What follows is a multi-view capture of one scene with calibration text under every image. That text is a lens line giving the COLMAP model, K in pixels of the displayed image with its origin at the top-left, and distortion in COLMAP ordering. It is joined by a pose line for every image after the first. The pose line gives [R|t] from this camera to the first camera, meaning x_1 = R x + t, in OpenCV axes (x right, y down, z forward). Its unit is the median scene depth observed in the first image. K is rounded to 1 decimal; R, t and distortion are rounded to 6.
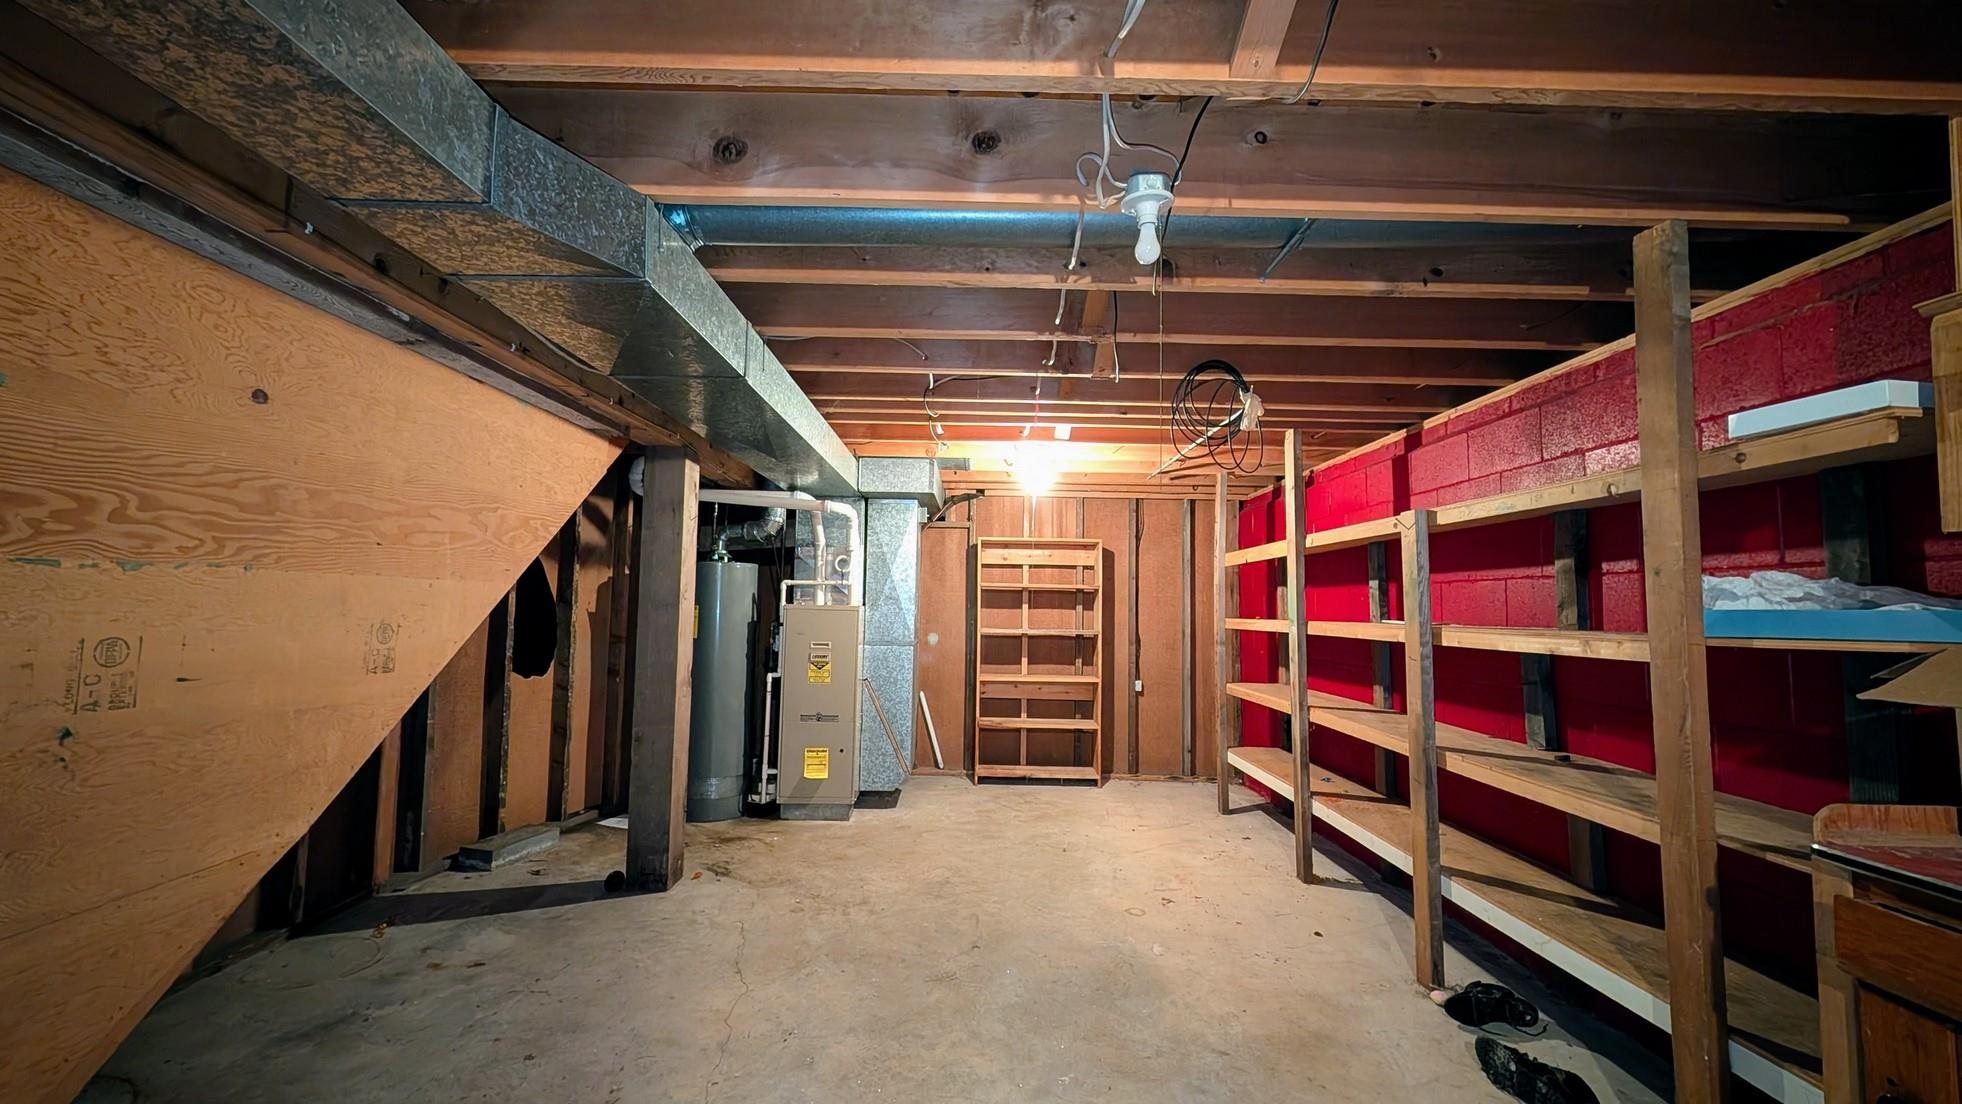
lens RADIAL K [[699.6, 0, 981.0], [0, 699.6, 552.0], [0, 0, 1]] dist [-0.000103, -0.000002]
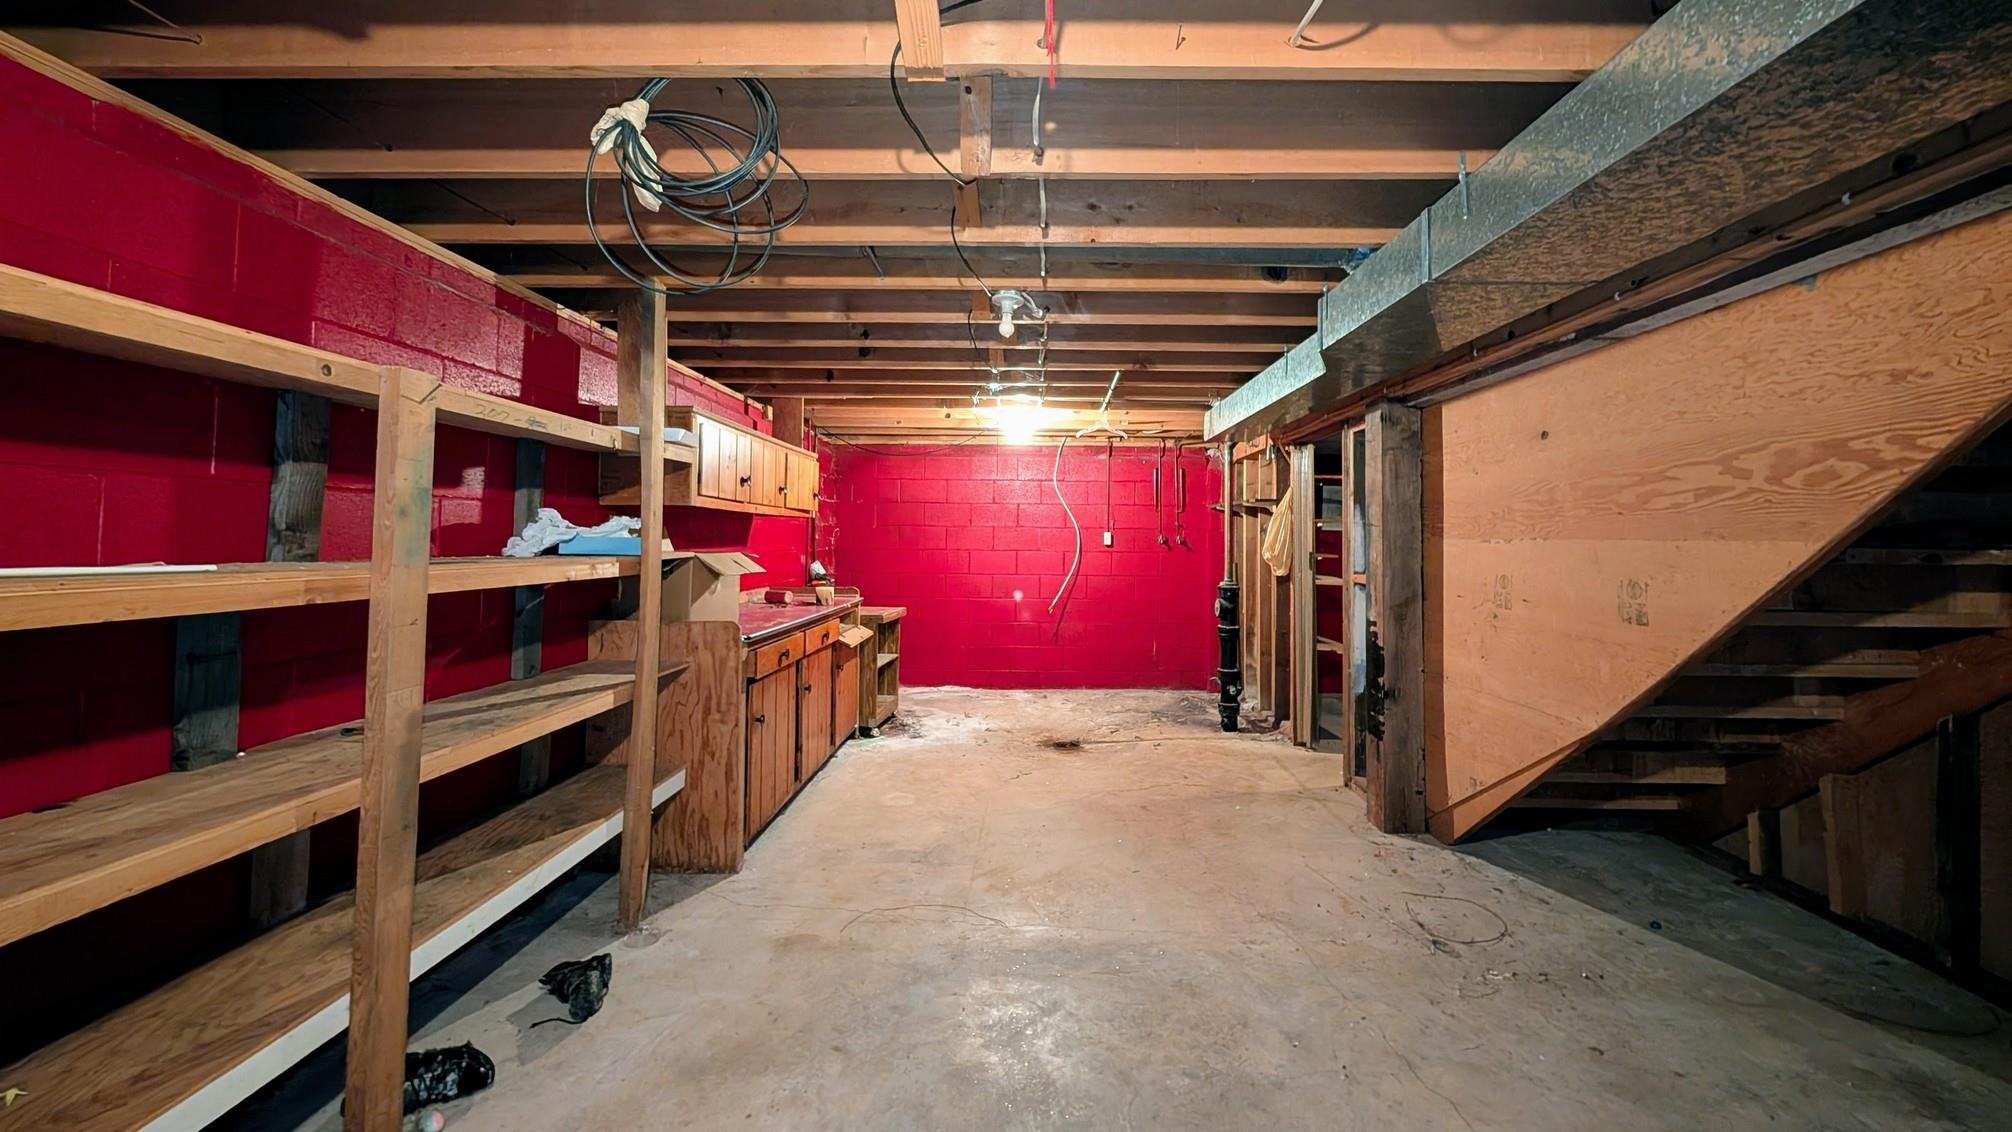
lens RADIAL K [[762.7, 0, 1011.6], [0, 762.7, 519.7], [0, 0, 1]] dist [0.000610, -0.000088]
pose [[-0.998842, -0.027065, 0.039786, 0.101288], [-0.030993, 0.994335, -0.101675, 0.133952], [-0.036808, -0.102790, -0.994022, 1.911229]]
